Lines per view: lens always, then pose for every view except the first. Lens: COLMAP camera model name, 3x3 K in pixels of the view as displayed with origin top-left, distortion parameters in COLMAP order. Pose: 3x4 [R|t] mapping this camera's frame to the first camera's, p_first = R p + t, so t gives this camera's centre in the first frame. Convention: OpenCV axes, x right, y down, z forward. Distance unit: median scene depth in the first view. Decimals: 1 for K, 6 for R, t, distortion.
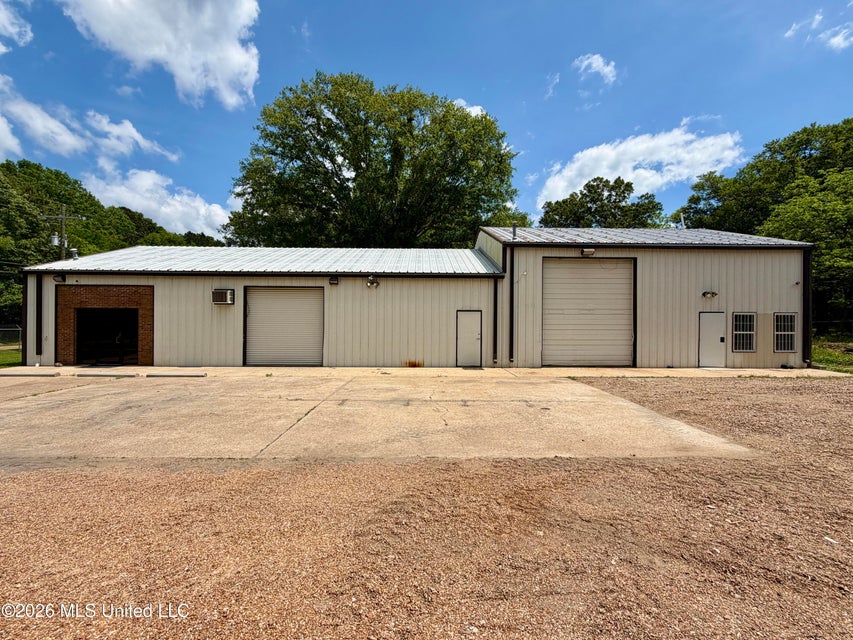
lens RADIAL K [[395.5, 0, 426.5], [0, 395.5, 320.0], [0, 0, 1]] dist [0.000761, 0.000660]
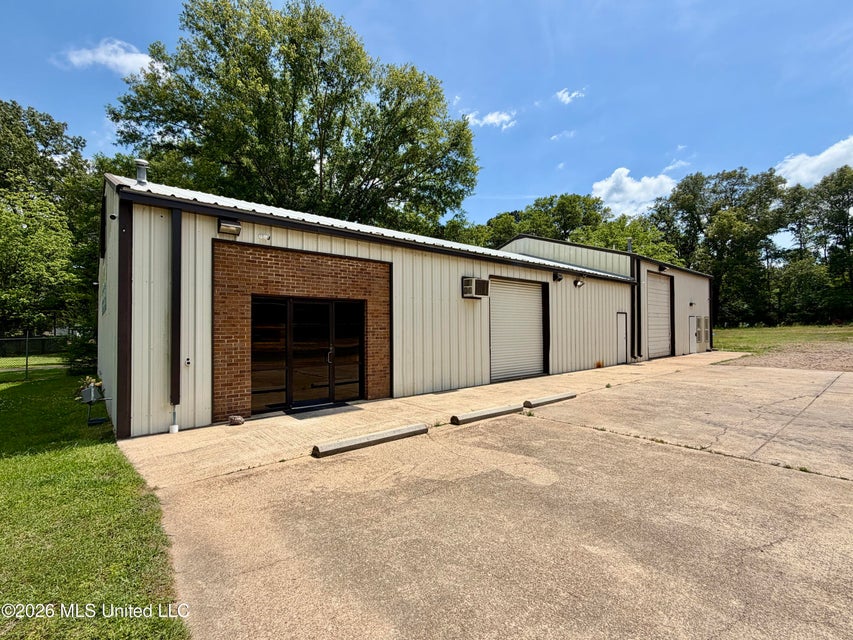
lens RADIAL K [[395.5, 0, 426.5], [0, 395.5, 320.0], [0, 0, 1]] dist [0.000761, 0.000660]
pose [[0.768484, 0.003386, 0.639860, -1.013433], [-0.005610, 0.999983, 0.001446, -0.001786], [-0.639844, -0.004701, 0.768490, 0.503445]]
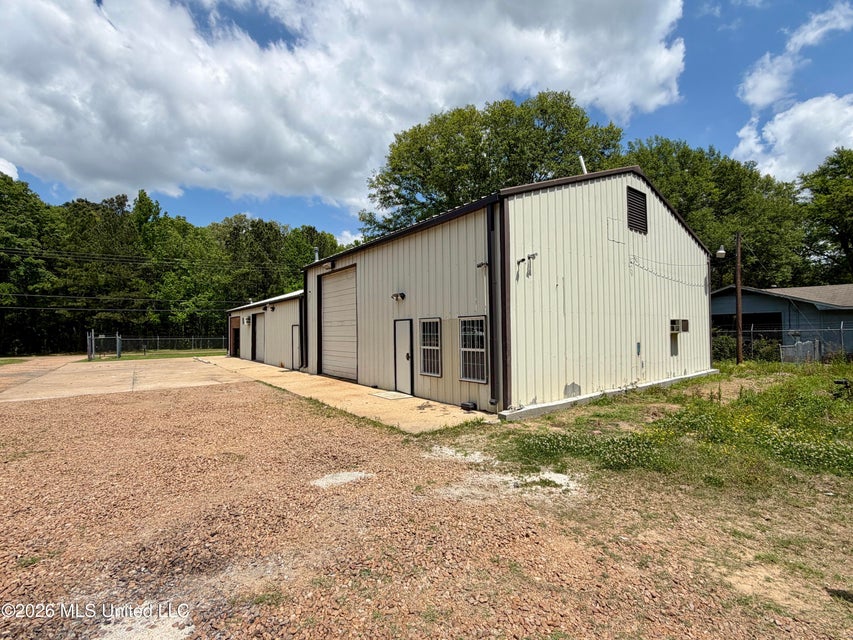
lens RADIAL K [[395.5, 0, 426.5], [0, 395.5, 320.0], [0, 0, 1]] dist [0.000761, 0.000660]
pose [[0.574230, -0.034263, -0.817977, 1.397591], [0.033978, 0.999260, -0.018003, -0.004125], [0.817989, -0.017455, 0.574969, 0.617574]]
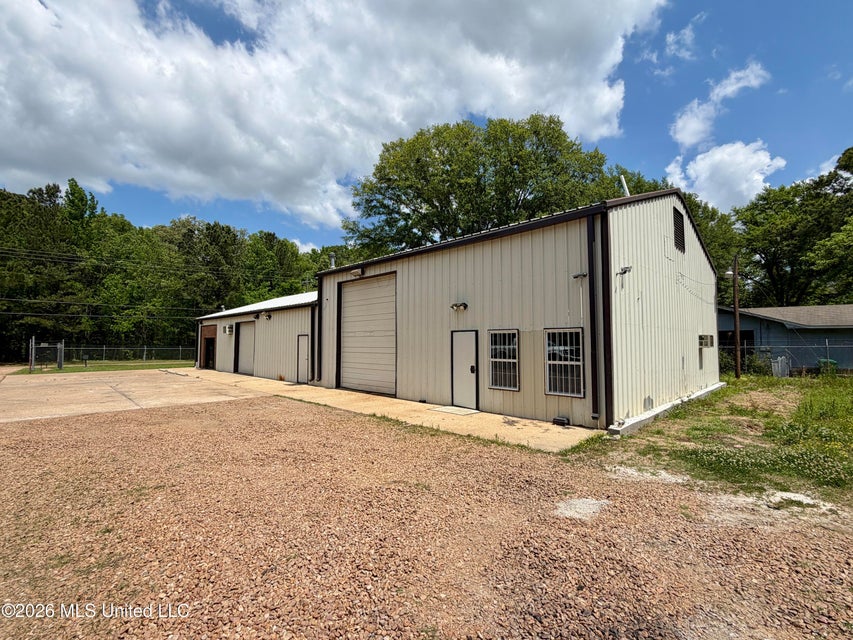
lens RADIAL K [[395.5, 0, 426.5], [0, 395.5, 320.0], [0, 0, 1]] dist [0.000761, 0.000660]
pose [[0.679549, -0.047665, -0.732080, 1.233320], [0.019949, 0.998719, -0.046507, -0.007286], [0.733358, 0.017000, 0.679630, 0.468293]]
